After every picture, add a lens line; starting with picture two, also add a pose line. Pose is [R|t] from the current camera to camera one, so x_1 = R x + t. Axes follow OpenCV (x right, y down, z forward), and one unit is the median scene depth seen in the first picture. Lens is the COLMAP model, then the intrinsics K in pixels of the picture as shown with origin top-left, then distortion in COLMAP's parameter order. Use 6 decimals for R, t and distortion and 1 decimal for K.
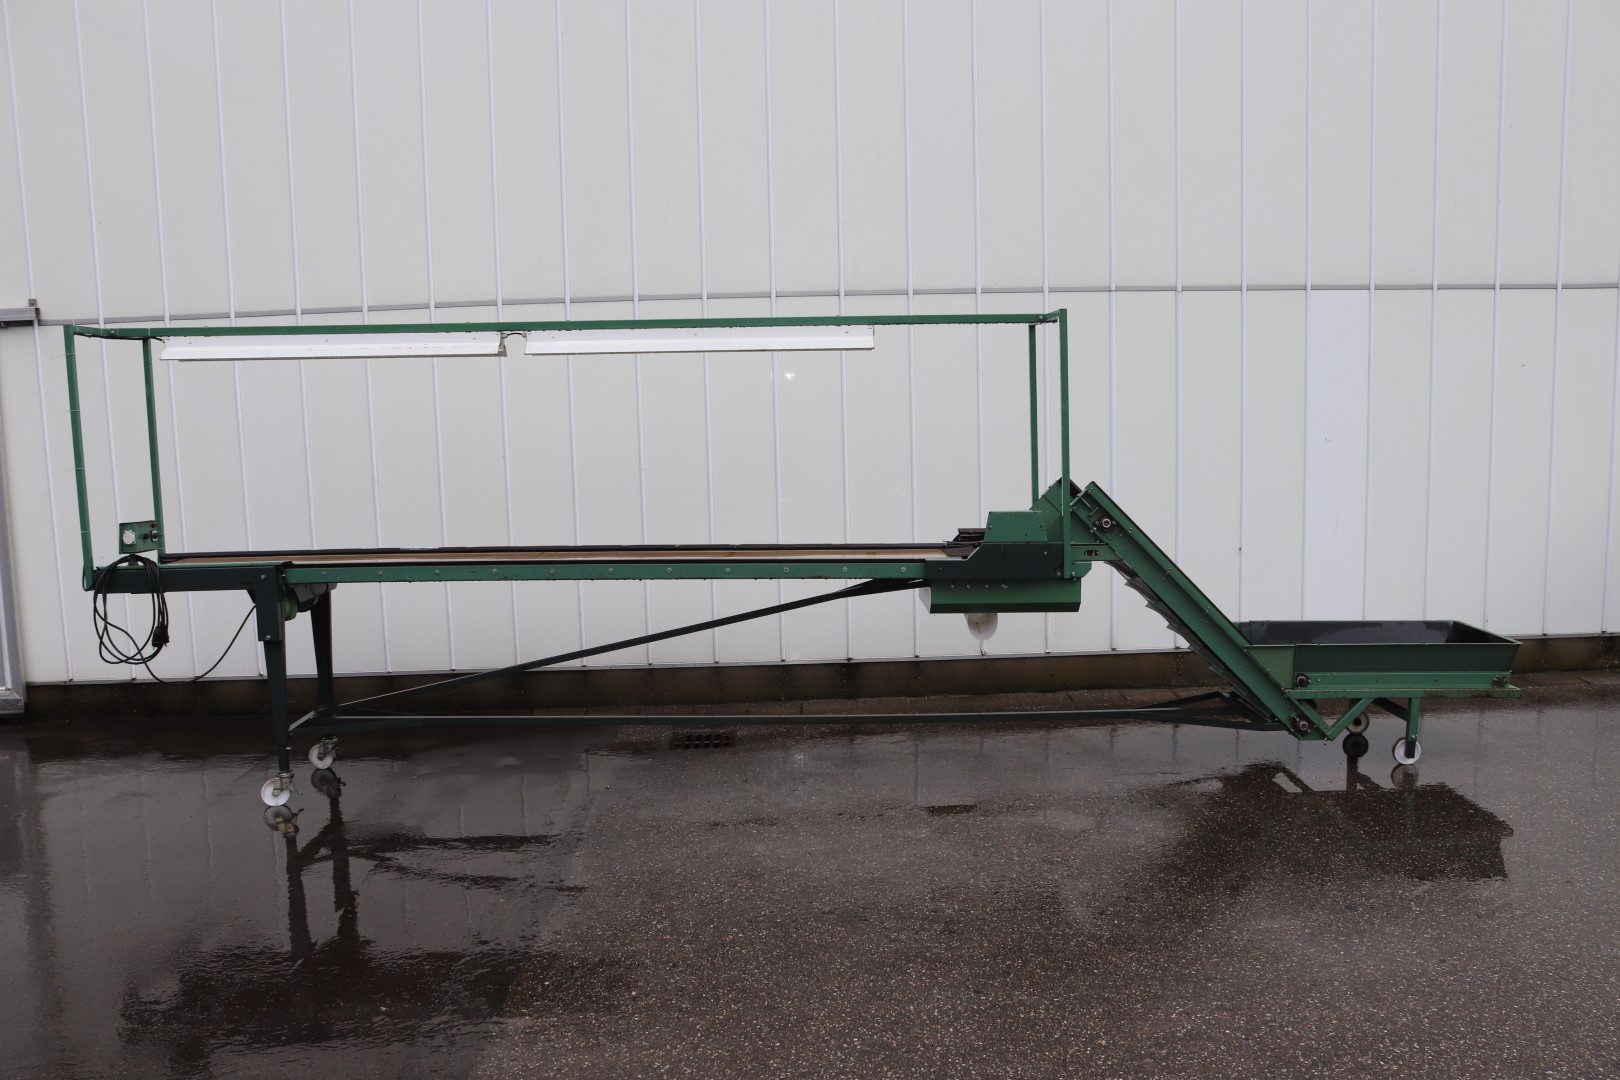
lens RADIAL K [[1375.2, 0, 810.9], [0, 1375.2, 566.1], [0, 0, 1]] dist [-0.147326, 0.122046]
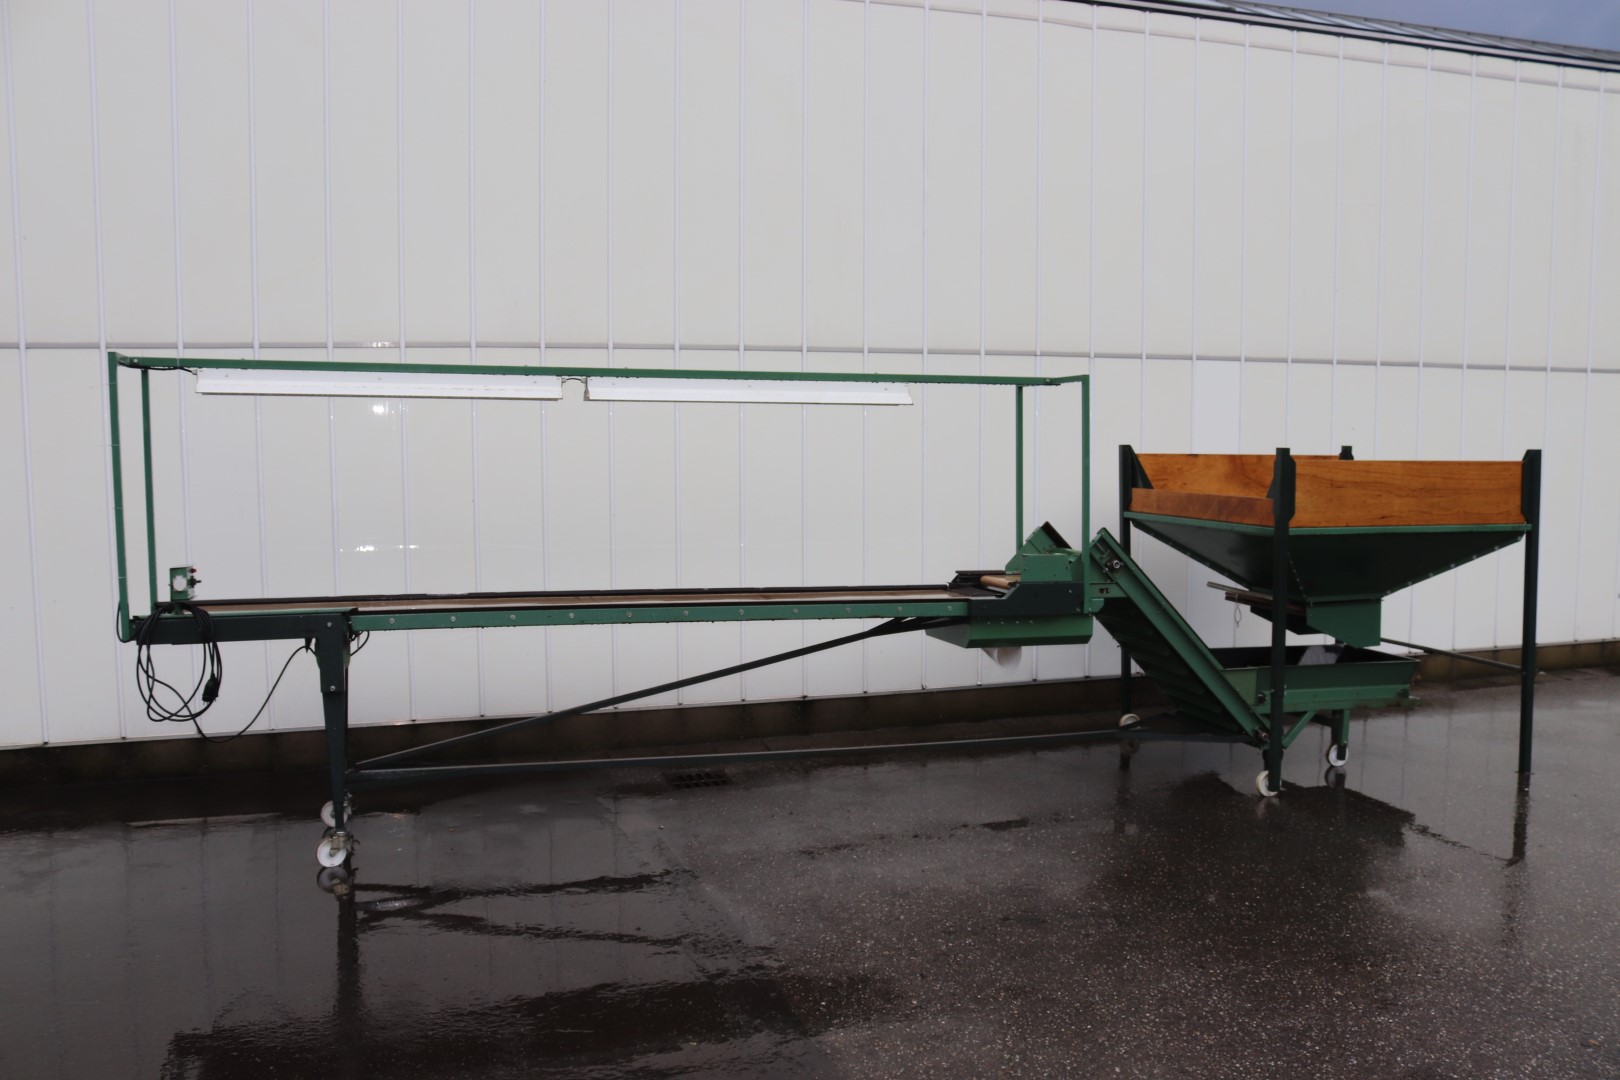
lens RADIAL K [[1375.2, 0, 811.0], [0, 1375.2, 551.6], [0, 0, 1]] dist [-0.147326, 0.122046]
pose [[0.958474, -0.002441, 0.285168, -0.337298], [0.015524, 0.998927, -0.043625, 0.003594], [-0.284756, 0.046241, 0.957484, -0.011104]]
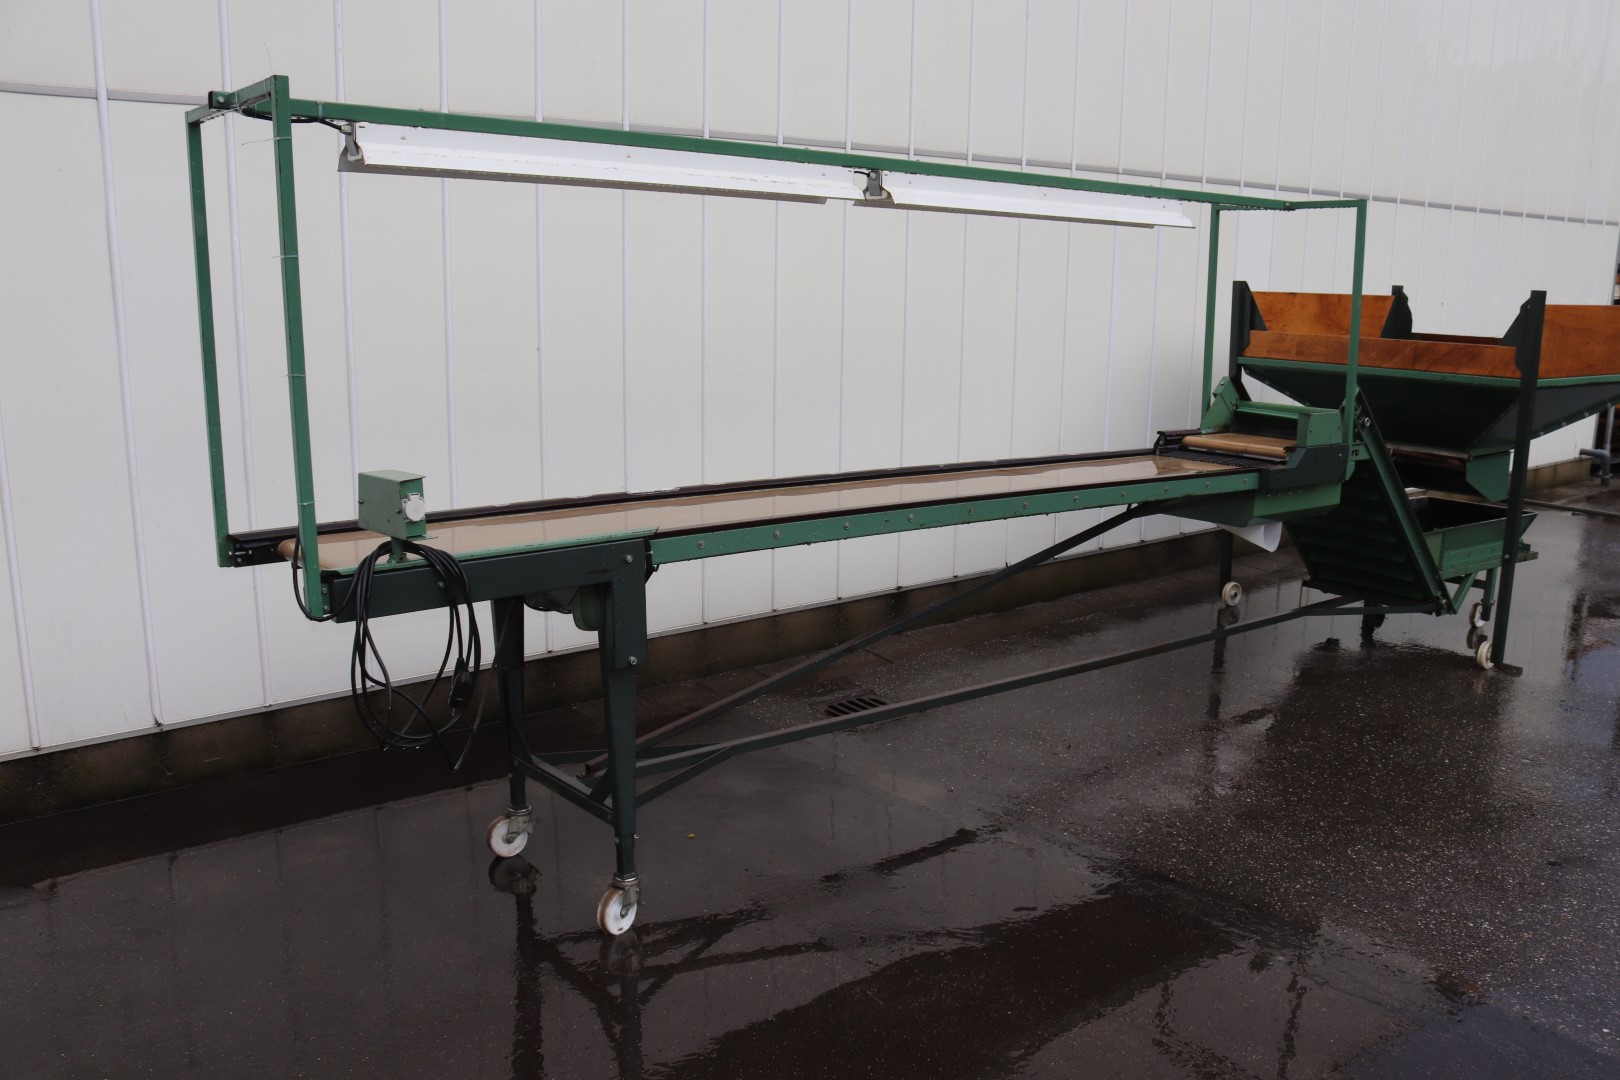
lens RADIAL K [[1375.2, 0, 821.6], [0, 1375.2, 538.9], [0, 0, 1]] dist [-0.147326, 0.122046]
pose [[0.783437, -0.086352, 0.615443, -0.673212], [0.046497, 0.995669, 0.080512, -0.041971], [-0.619729, -0.034460, 0.784059, 0.463326]]
